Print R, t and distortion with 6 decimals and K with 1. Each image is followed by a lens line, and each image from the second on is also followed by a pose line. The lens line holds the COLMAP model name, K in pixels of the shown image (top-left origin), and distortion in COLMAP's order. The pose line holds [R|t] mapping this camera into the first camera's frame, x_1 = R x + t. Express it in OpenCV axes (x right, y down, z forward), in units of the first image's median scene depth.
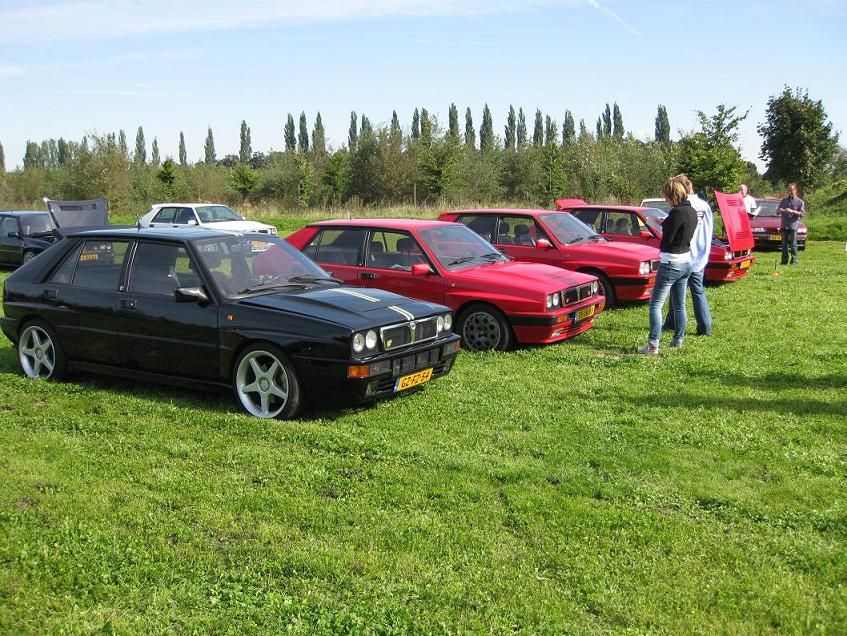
lens RADIAL K [[903.7, 0, 423.5], [0, 903.7, 318.0], [0, 0, 1]] dist [-0.136957, 0.037469]
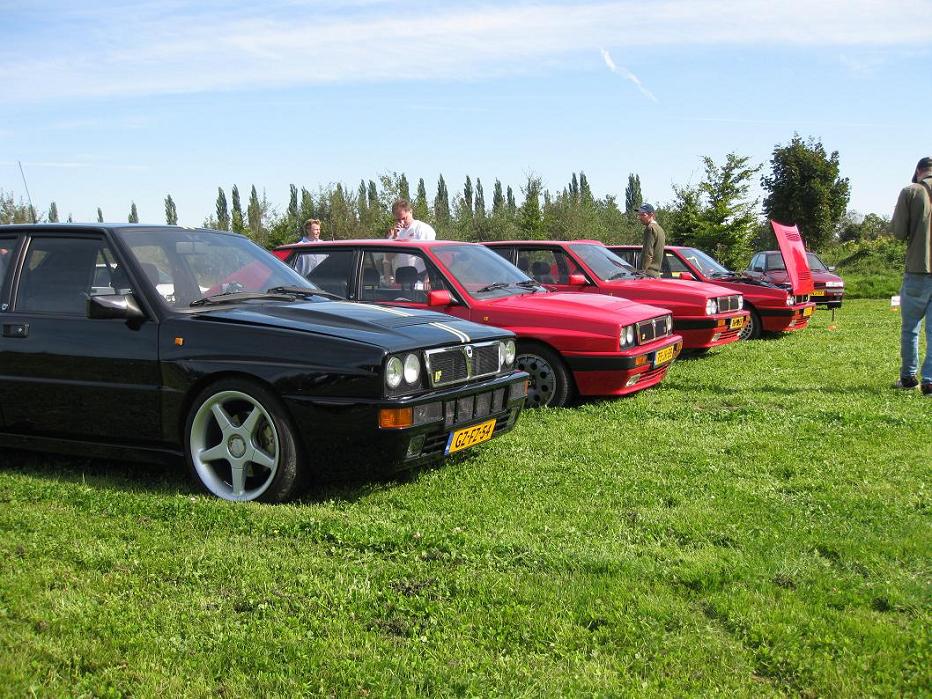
lens RADIAL K [[994.3, 0, 466.0], [0, 994.3, 349.5], [0, 0, 1]] dist [-0.136957, 0.037469]
pose [[0.995346, -0.017109, 0.094834, -0.080991], [0.023108, 0.997775, -0.062533, 0.051454], [-0.093553, 0.064433, 0.993527, 0.301549]]
